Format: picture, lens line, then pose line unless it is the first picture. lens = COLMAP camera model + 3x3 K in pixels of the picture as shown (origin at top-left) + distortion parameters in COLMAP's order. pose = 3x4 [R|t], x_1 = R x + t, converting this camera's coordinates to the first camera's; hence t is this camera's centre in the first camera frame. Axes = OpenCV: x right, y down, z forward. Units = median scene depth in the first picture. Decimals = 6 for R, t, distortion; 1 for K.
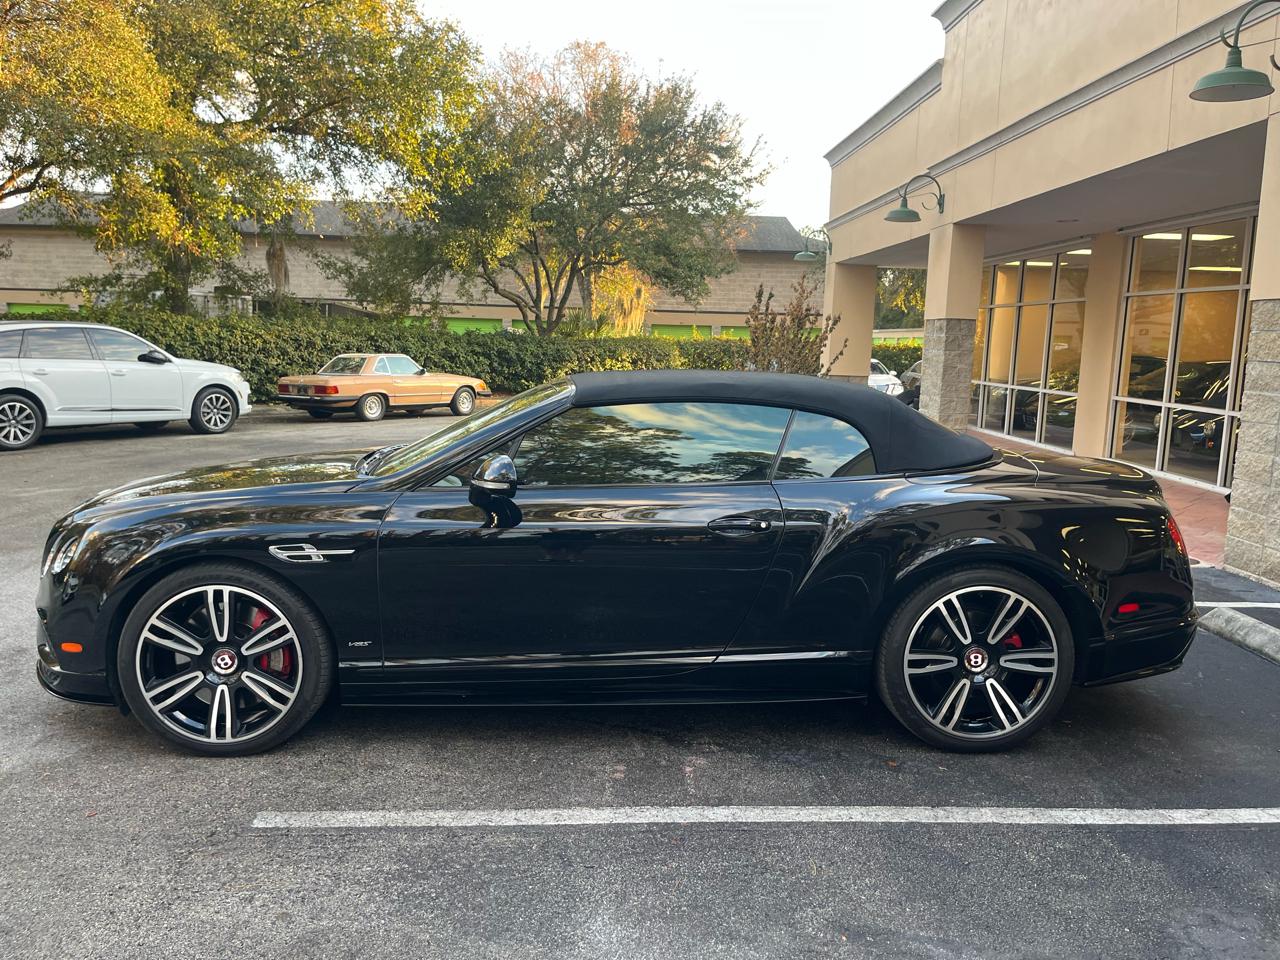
lens RADIAL K [[958.4, 0, 643.6], [0, 958.4, 474.4], [0, 0, 1]] dist [0.080759, -0.109931]
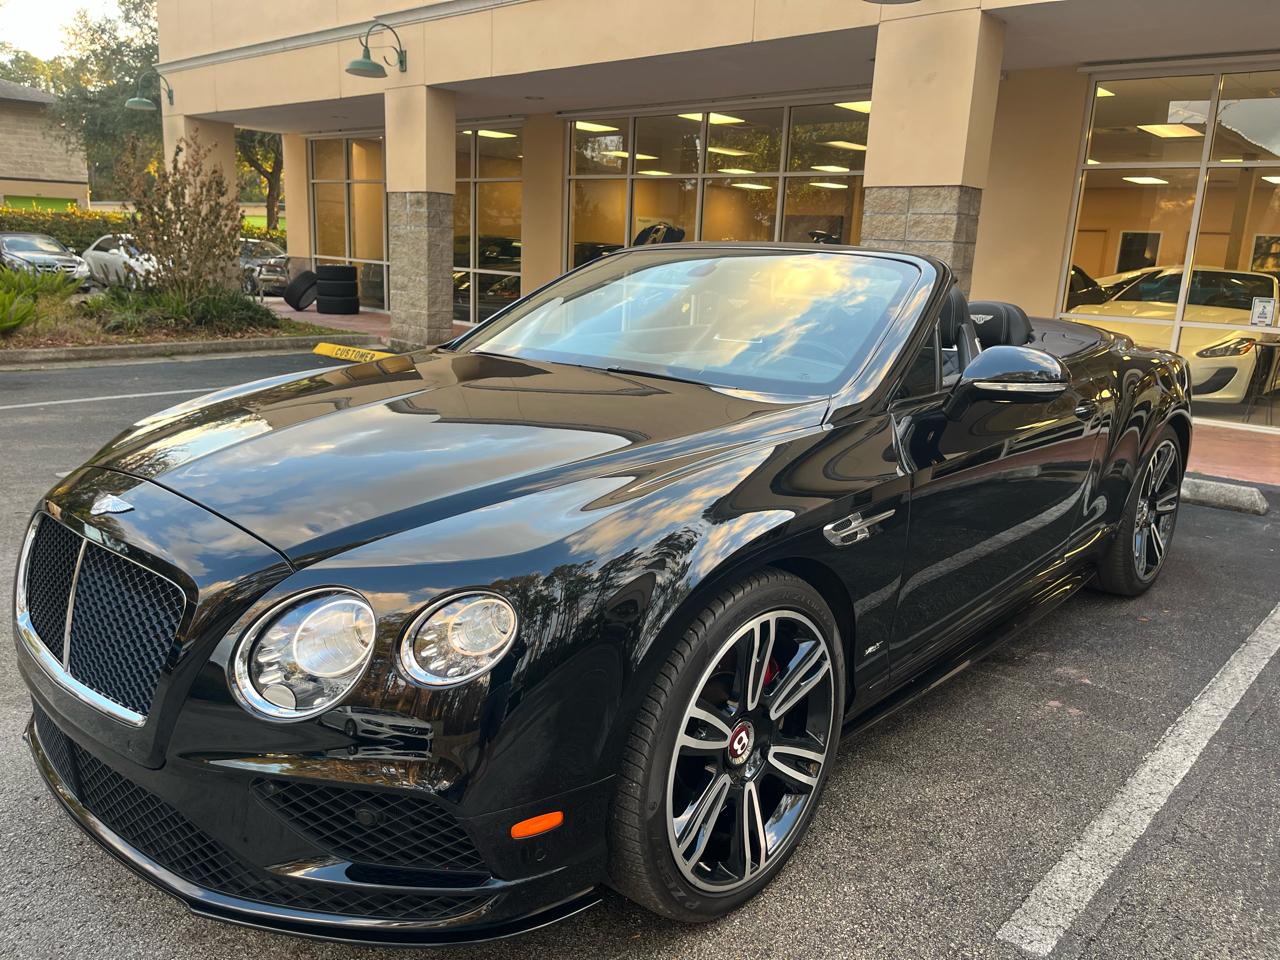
lens RADIAL K [[958.4, 0, 643.6], [0, 958.4, 474.4], [0, 0, 1]] dist [0.080759, -0.109931]
pose [[0.706422, -0.152658, 0.691132, -0.214589], [0.070018, 0.986746, 0.146388, -0.012768], [-0.704319, -0.055020, 0.707748, 0.165580]]
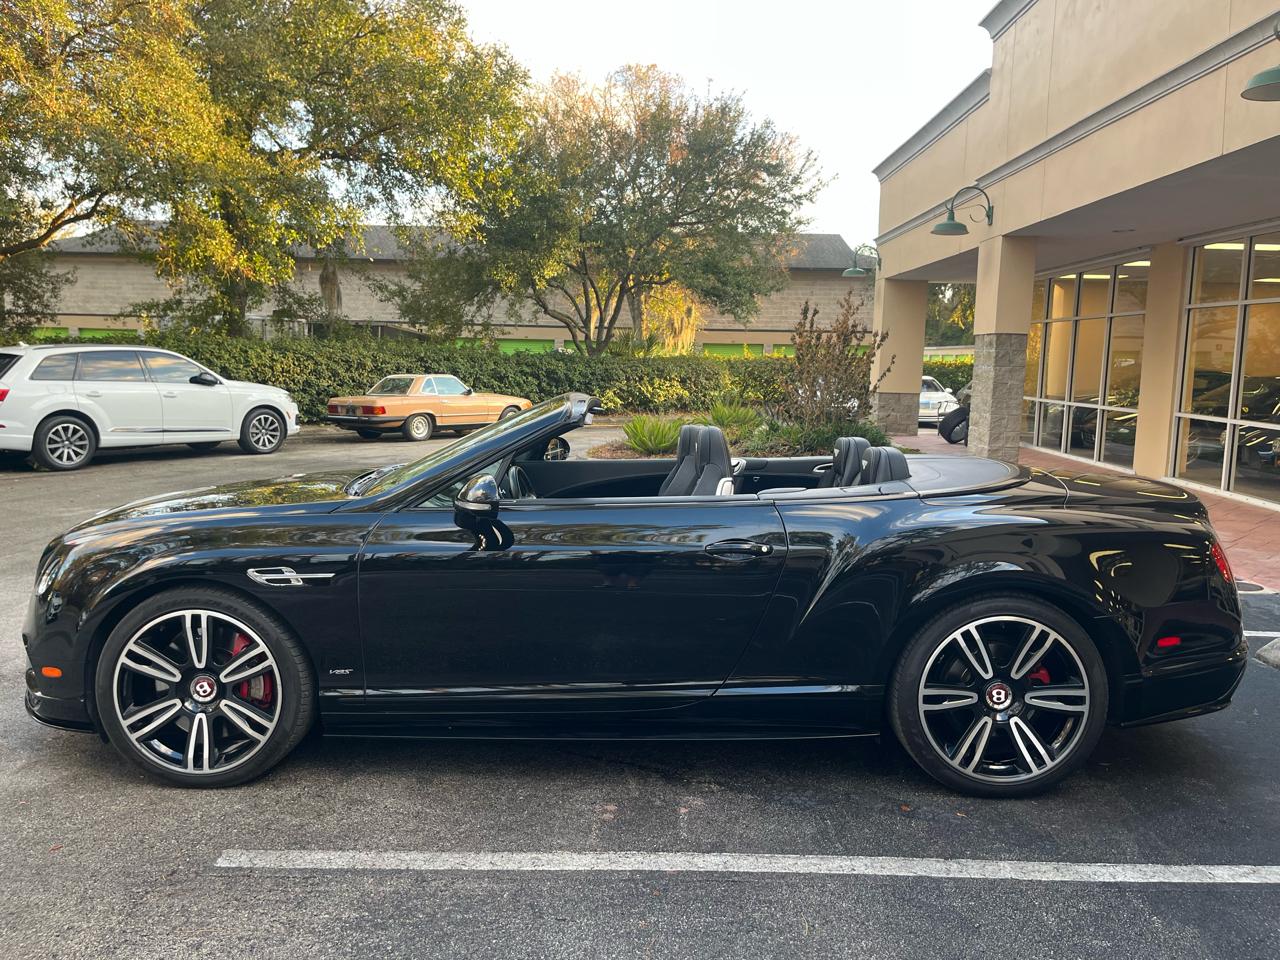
lens RADIAL K [[958.4, 0, 643.6], [0, 958.4, 474.4], [0, 0, 1]] dist [0.080759, -0.109931]
pose [[0.998351, -0.000988, -0.057392, 0.015567], [-0.000174, 0.999795, -0.020238, -0.000242], [0.057400, 0.020214, 0.998147, 0.014450]]
